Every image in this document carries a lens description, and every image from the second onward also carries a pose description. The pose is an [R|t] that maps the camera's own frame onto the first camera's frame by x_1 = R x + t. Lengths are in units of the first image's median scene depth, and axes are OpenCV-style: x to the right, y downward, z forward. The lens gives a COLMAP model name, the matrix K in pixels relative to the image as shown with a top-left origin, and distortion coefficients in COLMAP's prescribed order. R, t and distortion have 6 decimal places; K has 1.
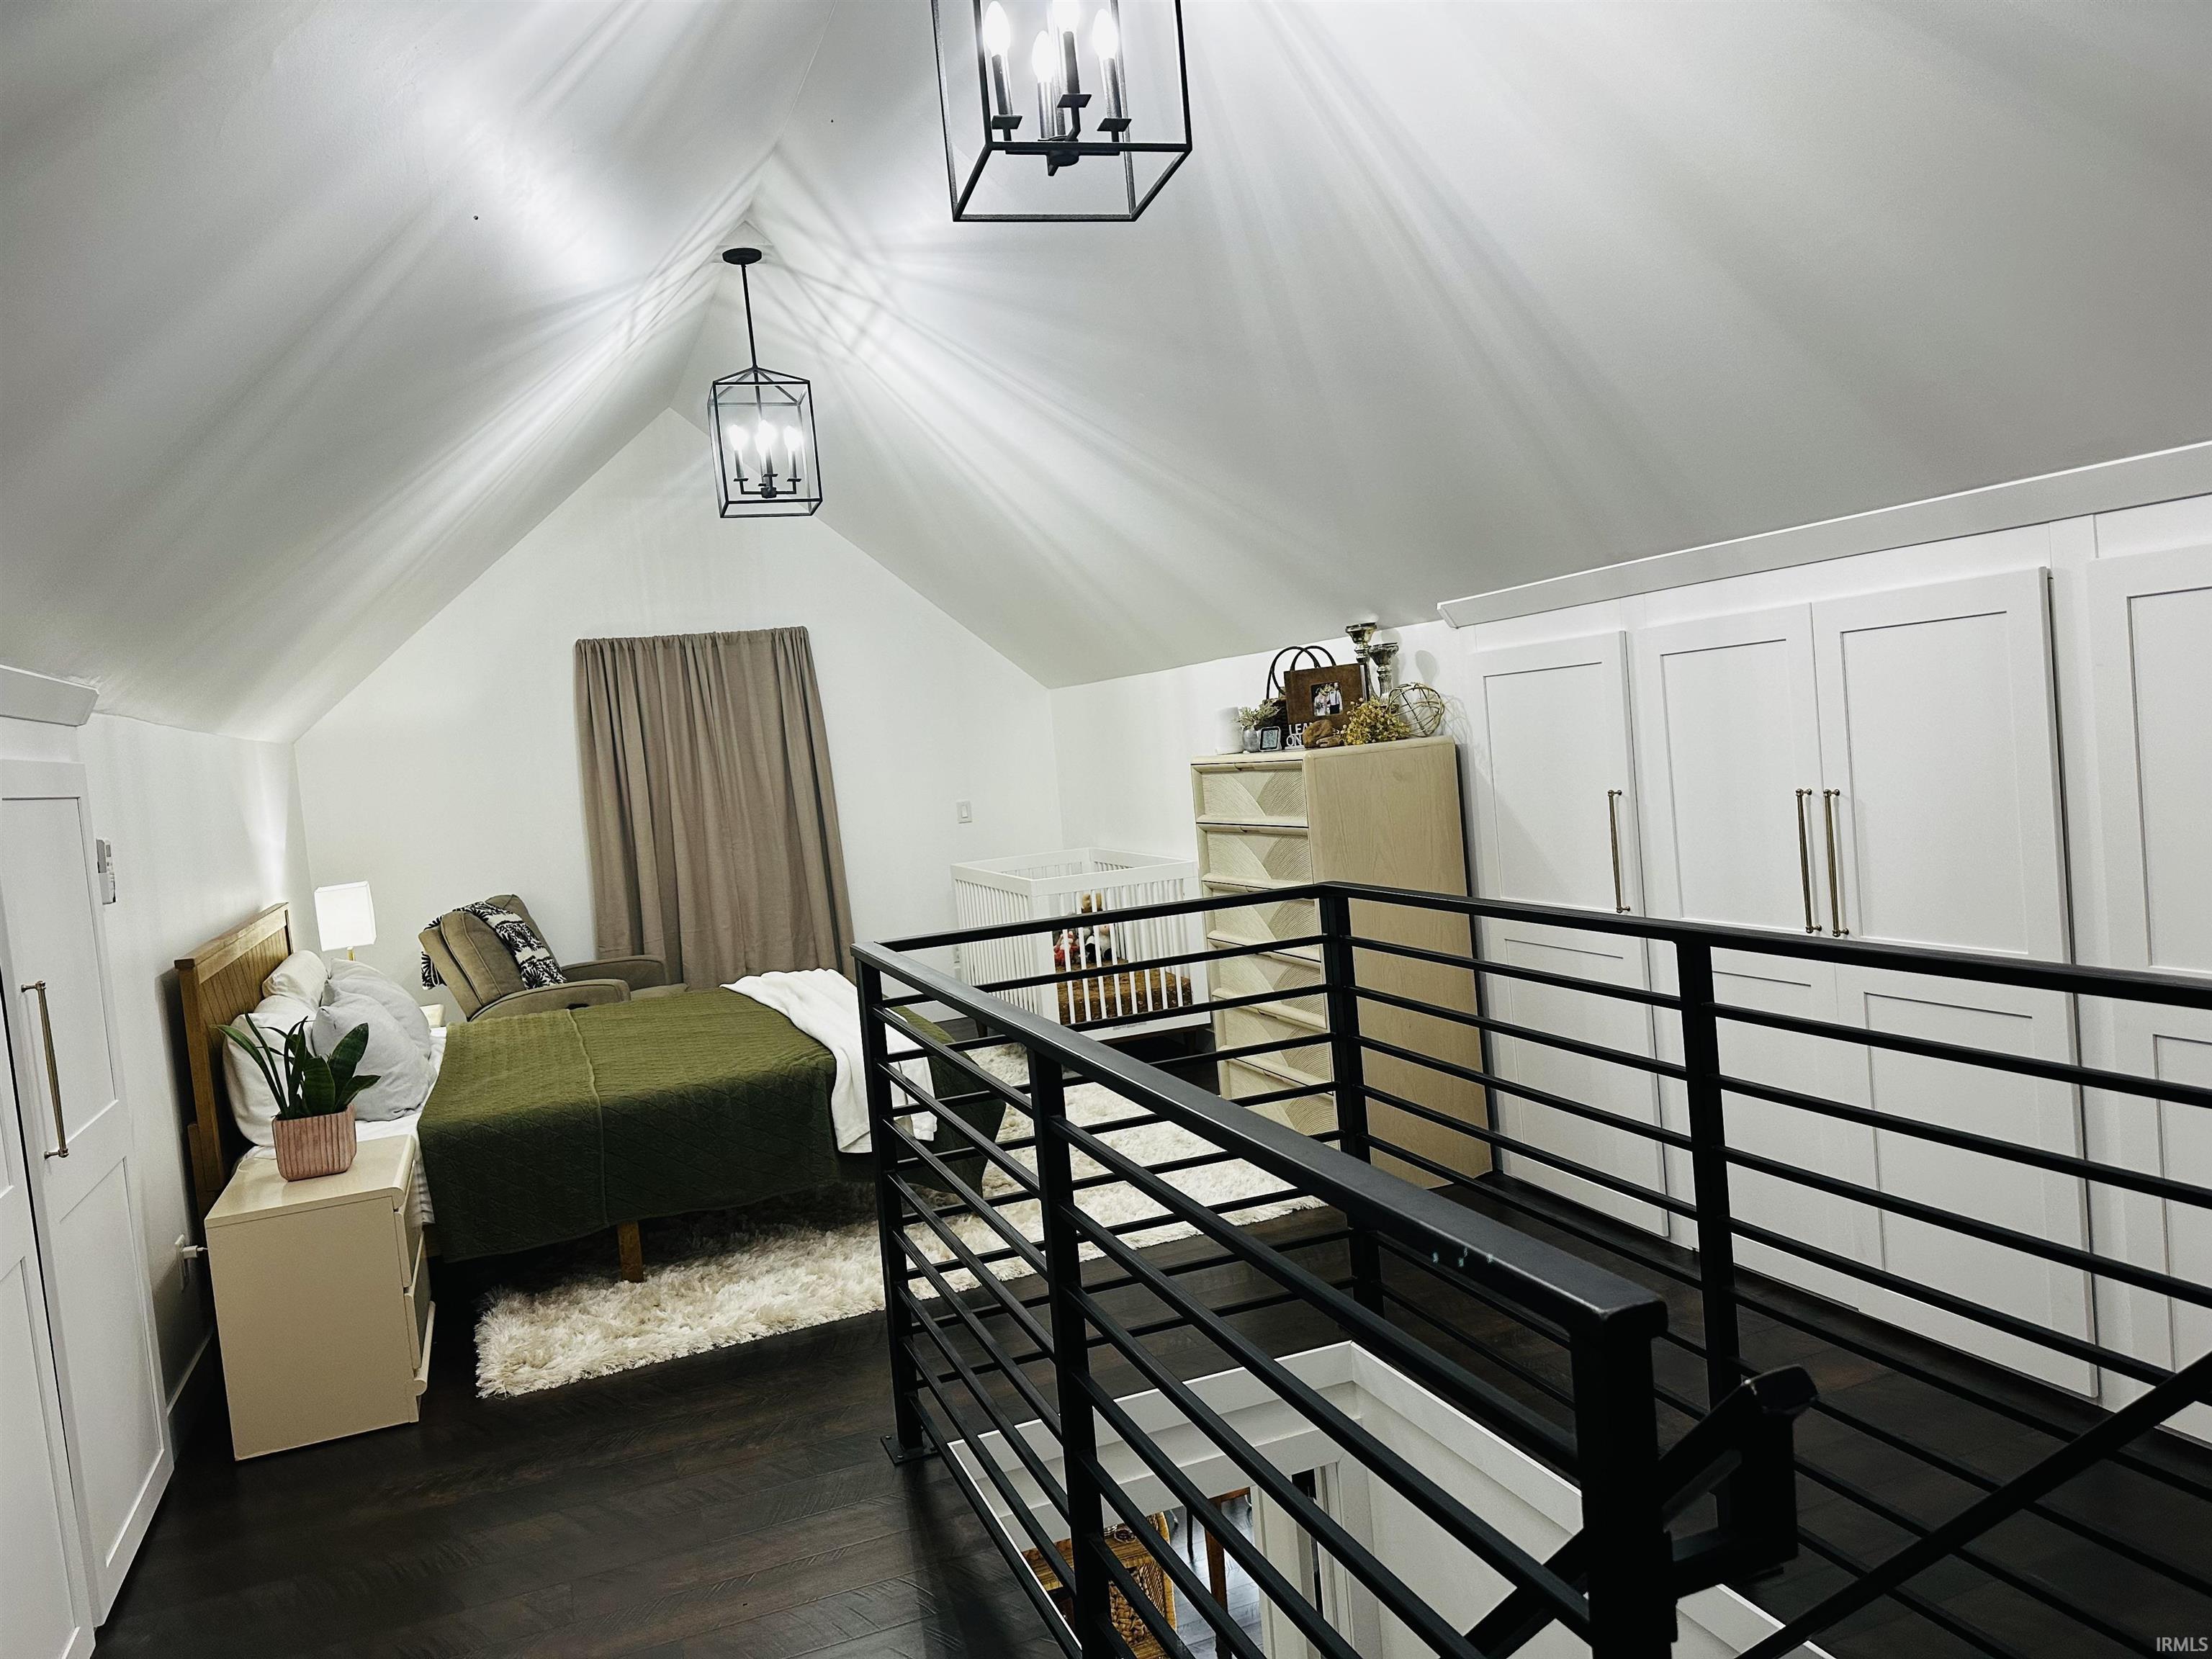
lens RADIAL K [[1565.3, 0, 1109.1], [0, 1565.3, 848.6], [0, 0, 1]] dist [0.056361, -0.115162]
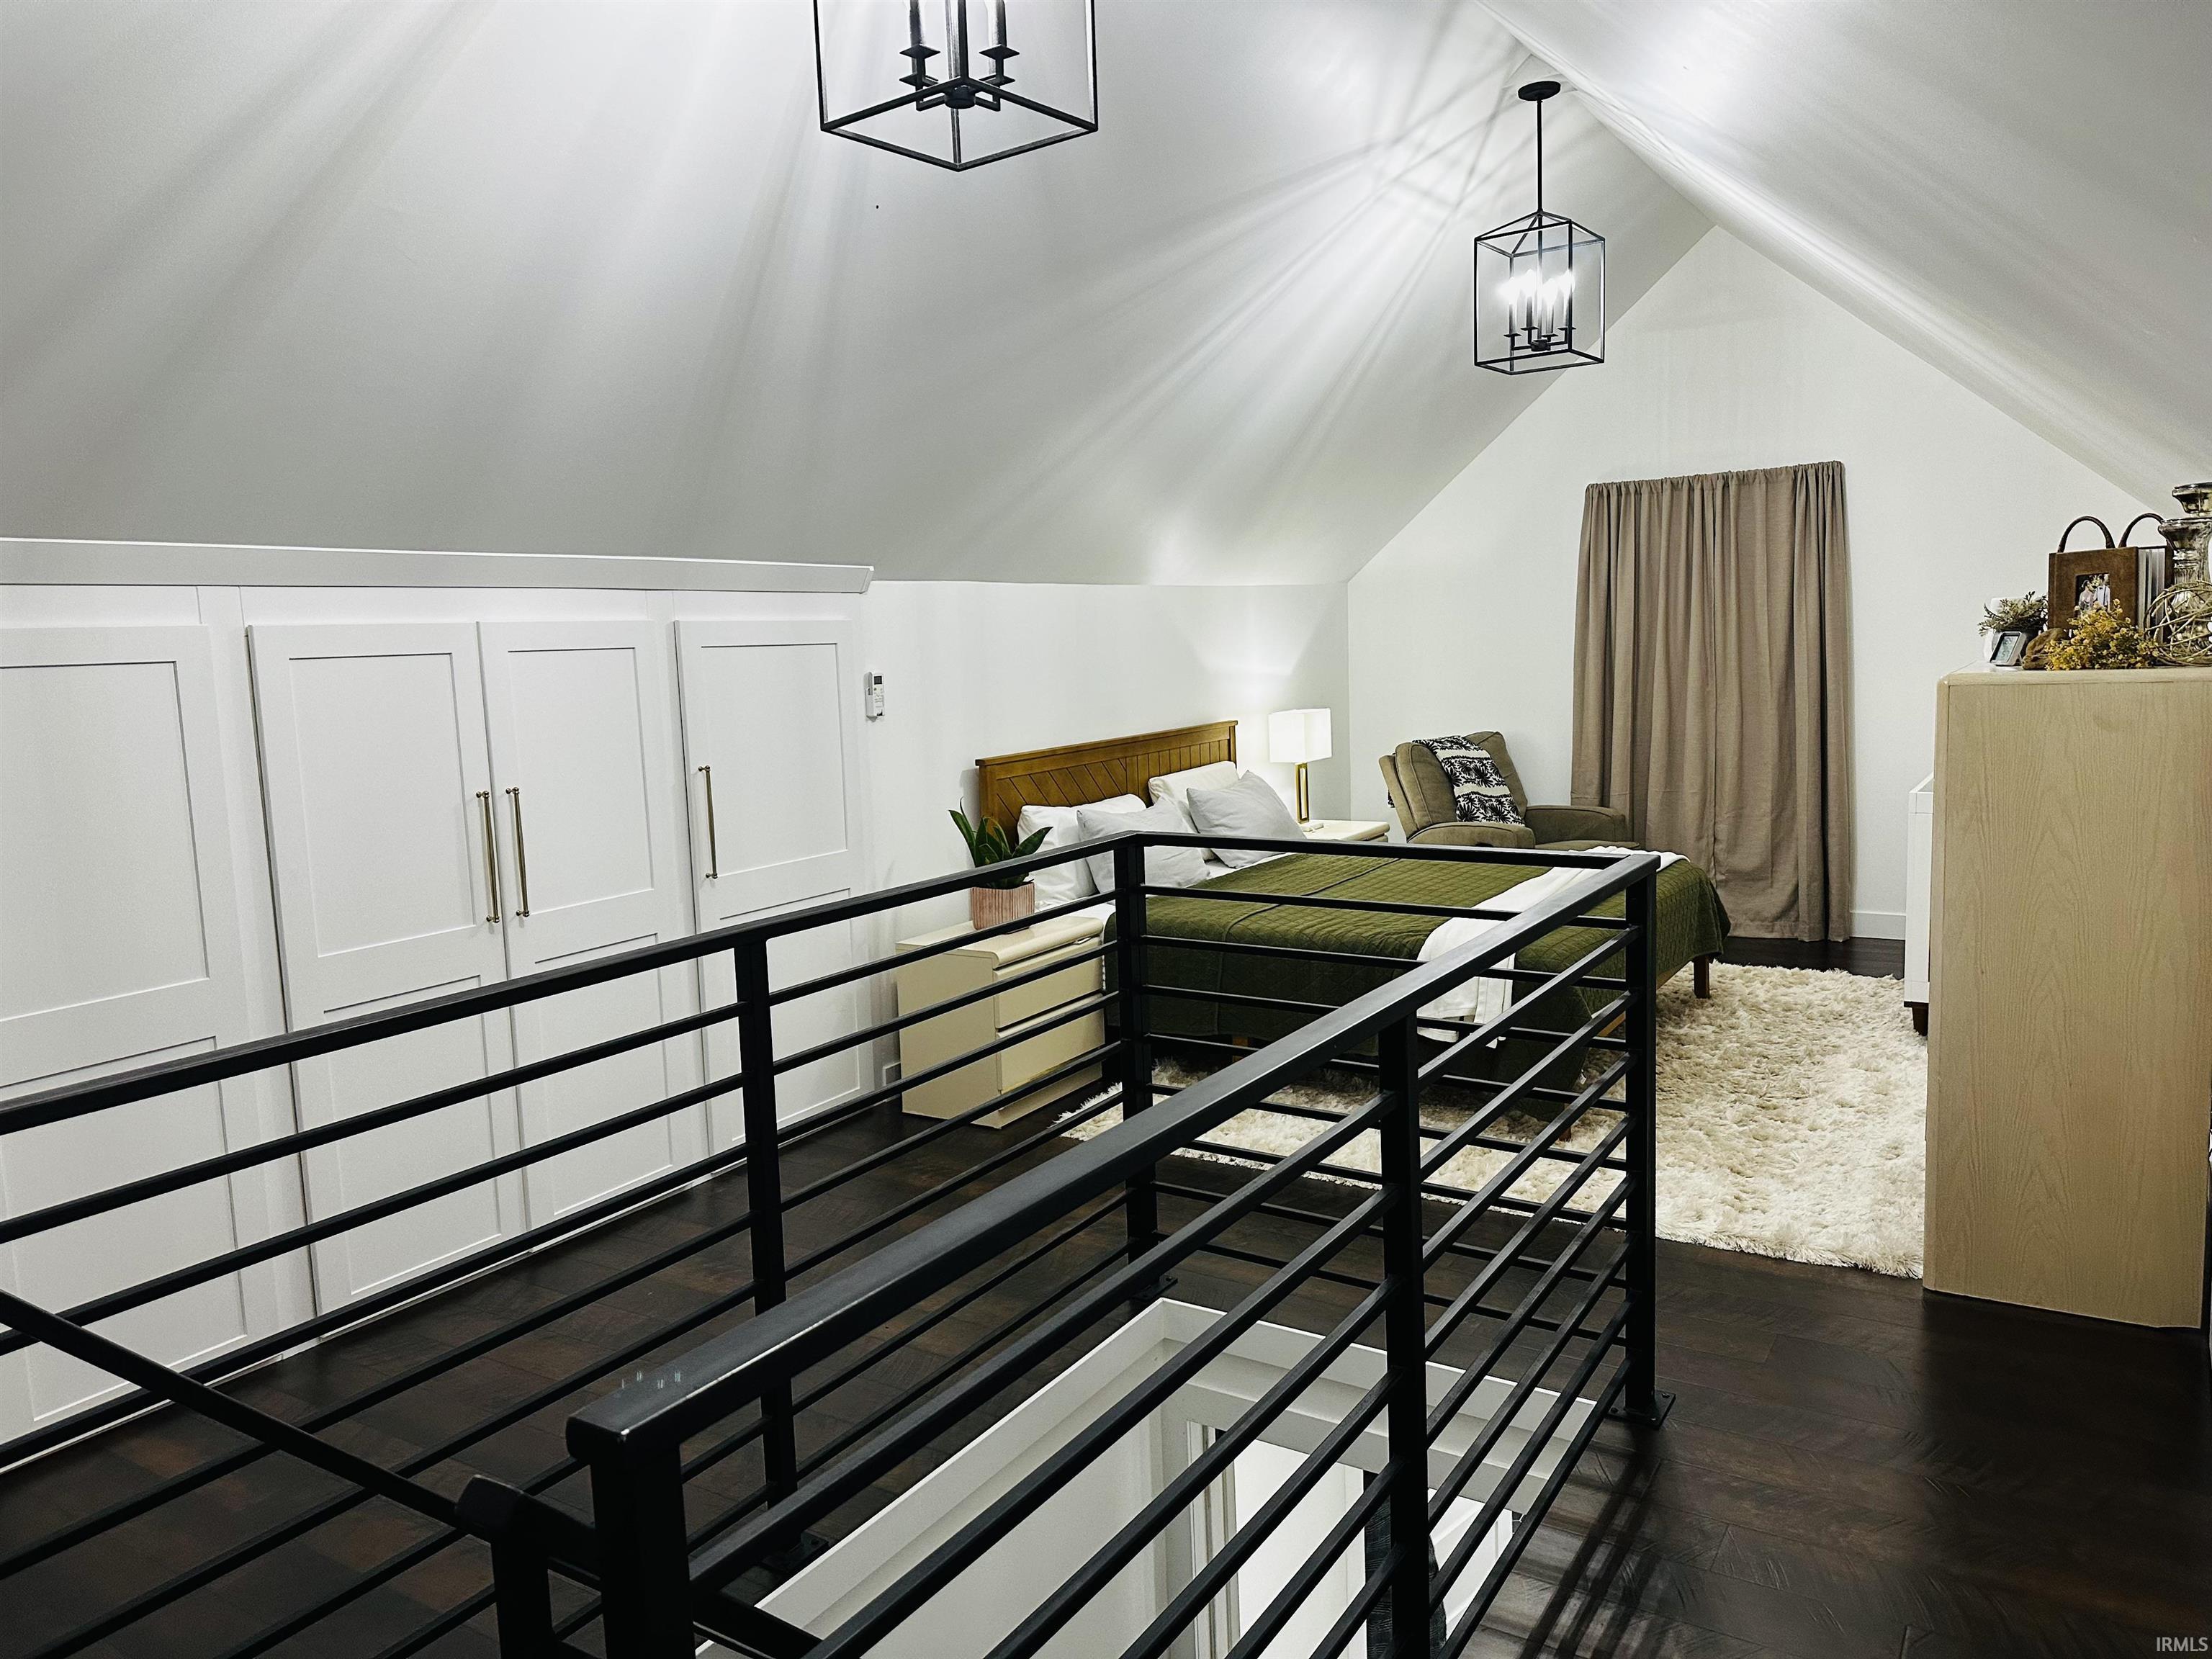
lens RADIAL K [[1574.8, 0, 1106.0], [0, 1574.8, 829.5], [0, 0, 1]] dist [0.038053, -0.119510]
pose [[0.549356, 0.168649, -0.818392, 0.602303], [-0.068951, 0.985229, 0.156746, -0.091380], [0.832739, -0.029680, 0.552870, 0.322615]]
